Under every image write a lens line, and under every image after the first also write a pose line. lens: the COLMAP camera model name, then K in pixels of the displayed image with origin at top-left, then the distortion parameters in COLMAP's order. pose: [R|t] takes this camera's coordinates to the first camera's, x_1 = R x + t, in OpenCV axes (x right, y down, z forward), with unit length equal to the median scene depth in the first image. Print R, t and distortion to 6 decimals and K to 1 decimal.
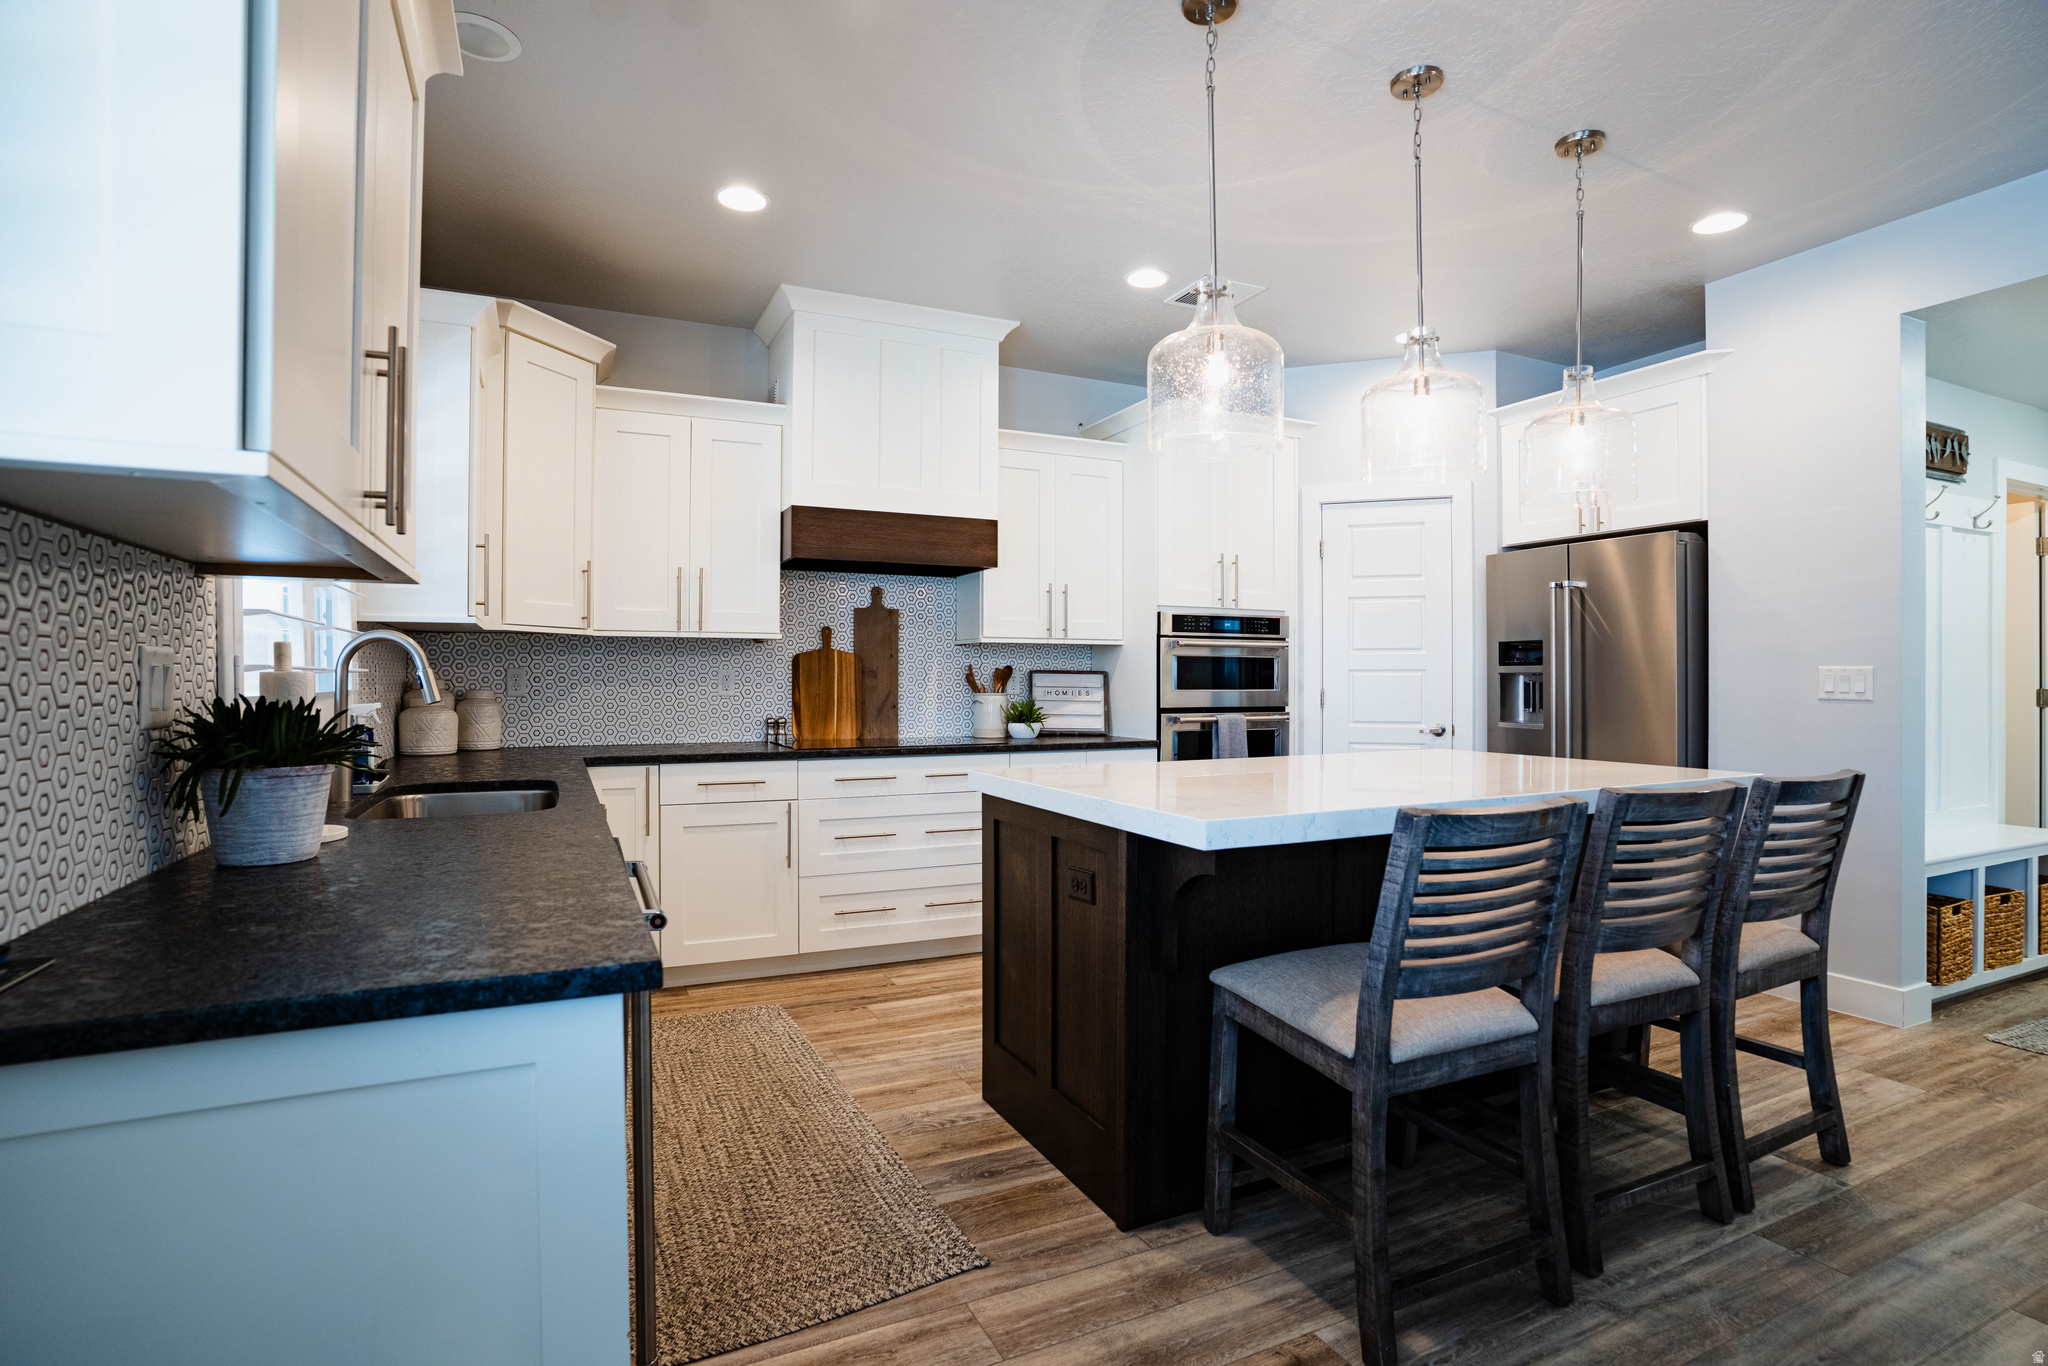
lens RADIAL K [[990.9, 0, 1011.9], [0, 990.9, 675.3], [0, 0, 1]] dist [-0.046651, 0.008469]
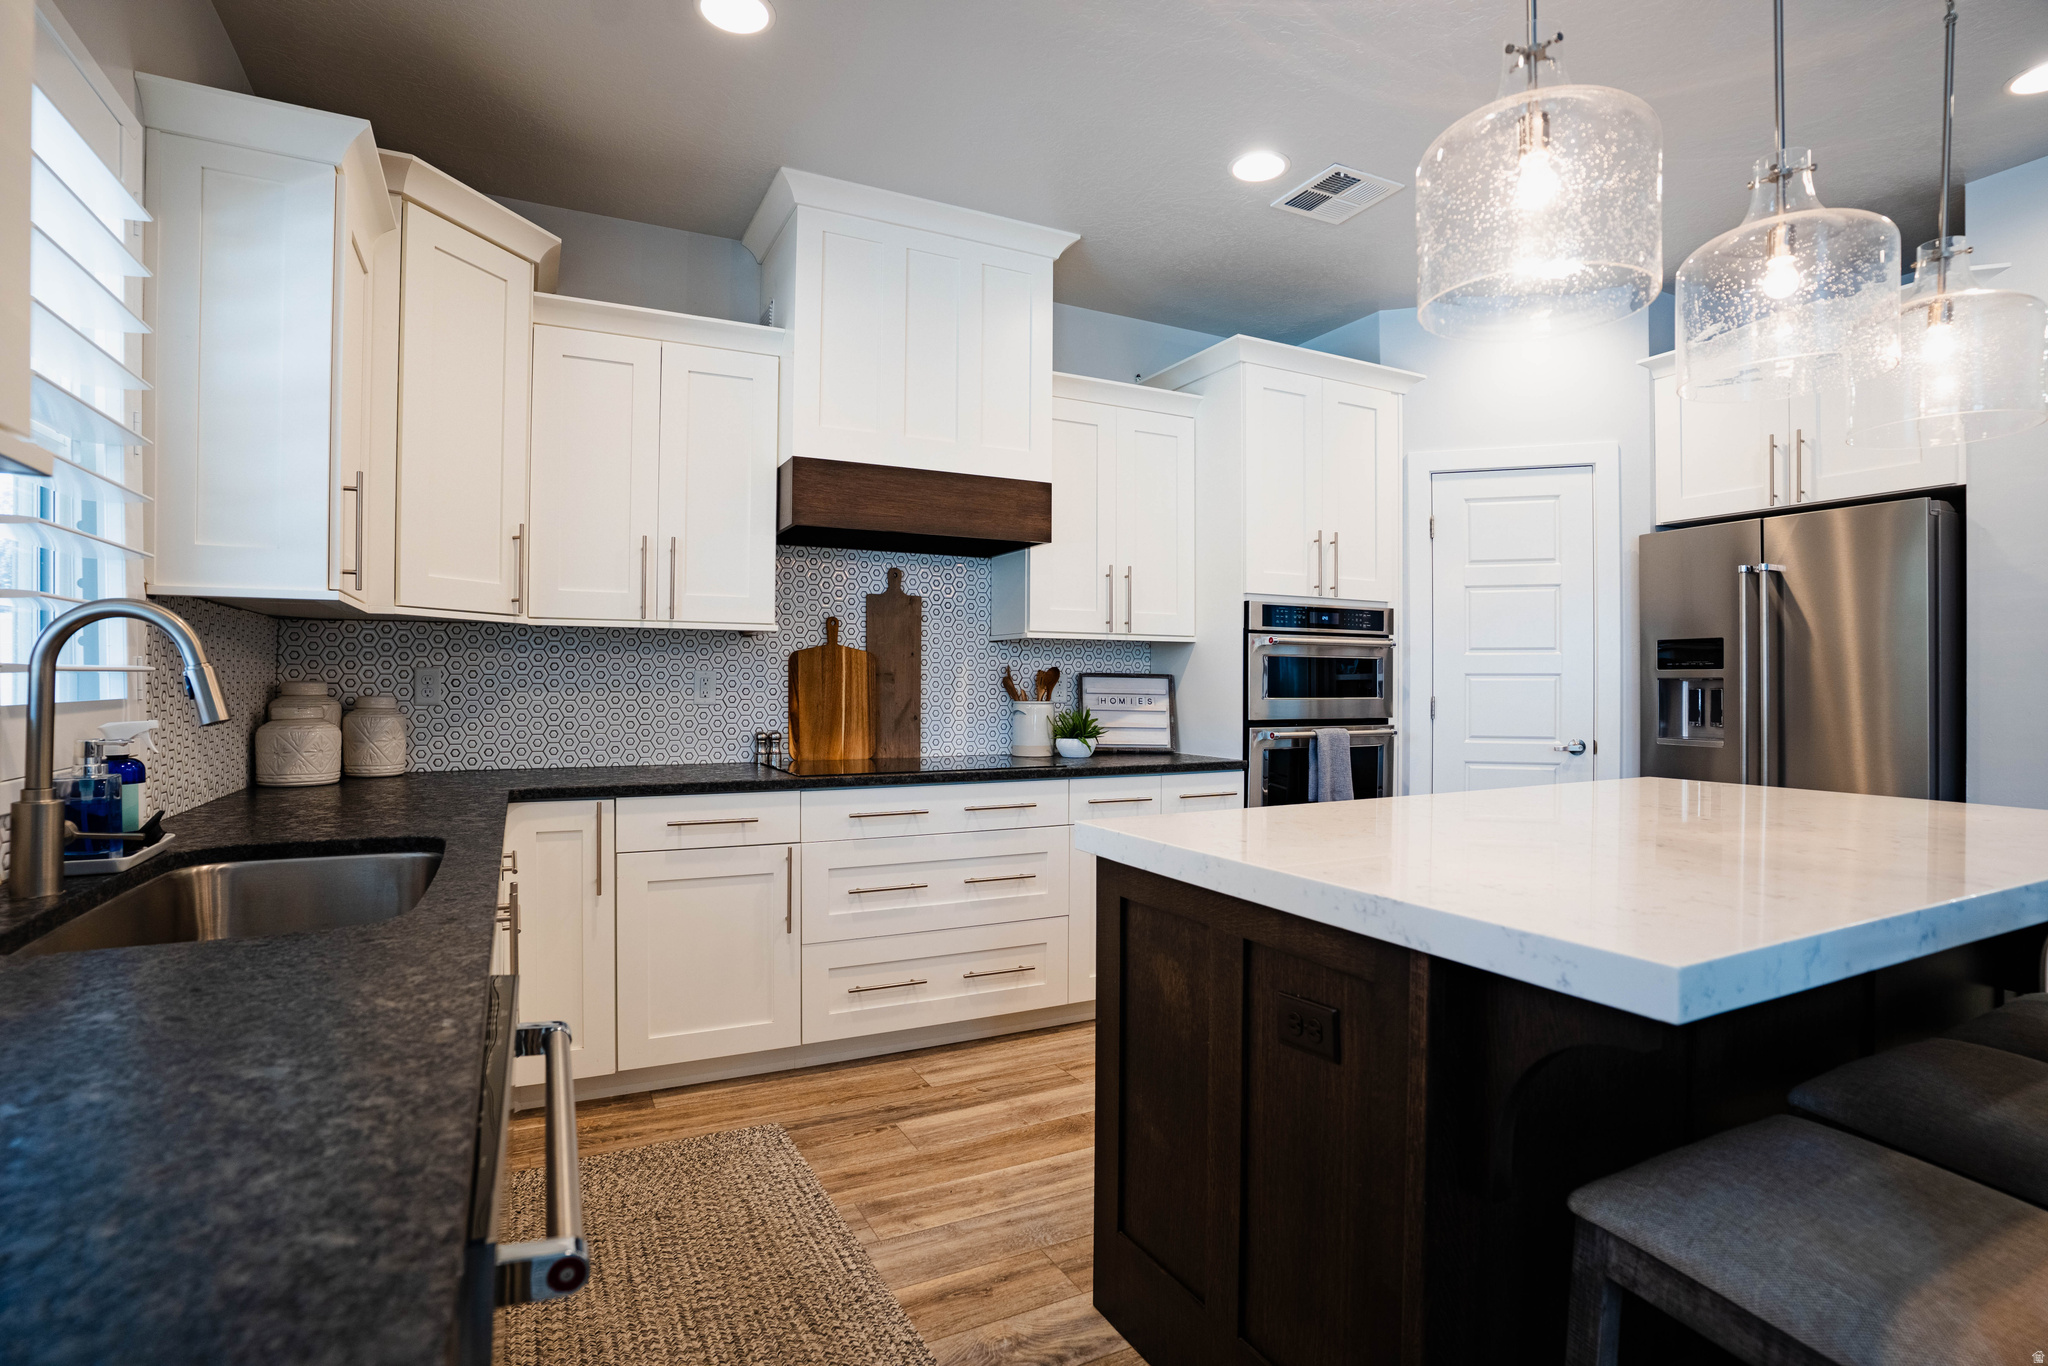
lens RADIAL K [[990.9, 0, 1012.9], [0, 990.9, 677.9], [0, 0, 1]] dist [-0.046651, 0.008469]
pose [[0.999633, 0.003307, 0.026869, -0.069209], [-0.003270, 0.999994, -0.001422, 0.000254], [-0.026874, 0.001333, 0.999638, 0.220487]]
